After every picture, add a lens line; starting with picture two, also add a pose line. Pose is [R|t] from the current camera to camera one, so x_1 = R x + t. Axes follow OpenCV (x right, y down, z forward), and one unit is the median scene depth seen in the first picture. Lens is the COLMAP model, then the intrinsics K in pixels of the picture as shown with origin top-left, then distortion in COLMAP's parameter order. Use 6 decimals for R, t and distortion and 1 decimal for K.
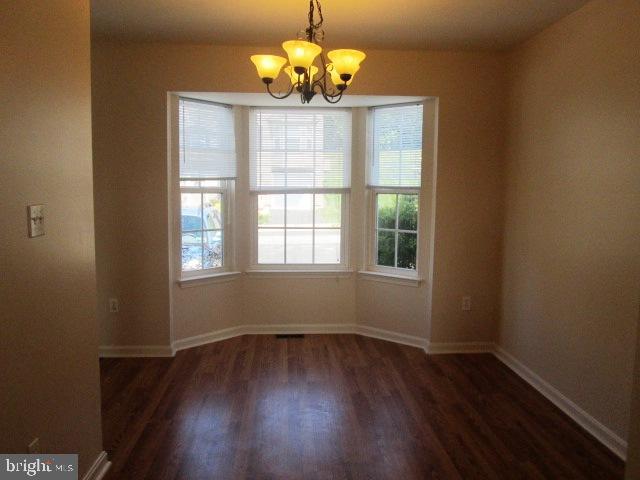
lens RADIAL K [[538.0, 0, 319.8], [0, 538.0, 244.9], [0, 0, 1]] dist [-0.034587, 0.001162]
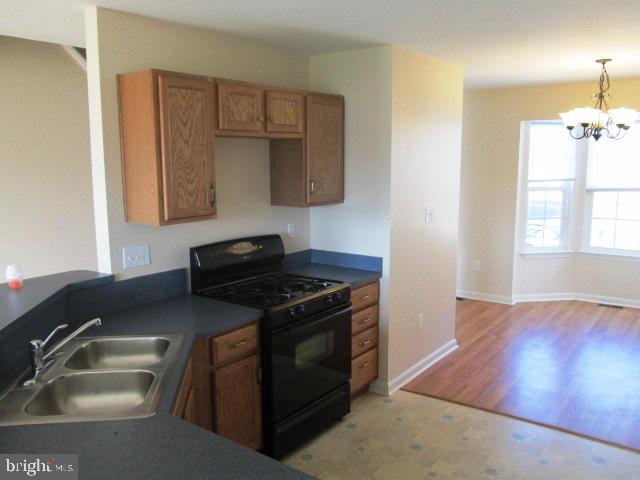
lens RADIAL K [[538.0, 0, 319.8], [0, 538.0, 244.9], [0, 0, 1]] dist [-0.034587, 0.001162]
pose [[0.758809, 0.084873, -0.645760, 0.241806], [-0.055957, 0.996303, 0.065193, -0.016897], [0.648905, -0.013334, 0.760753, -0.418815]]
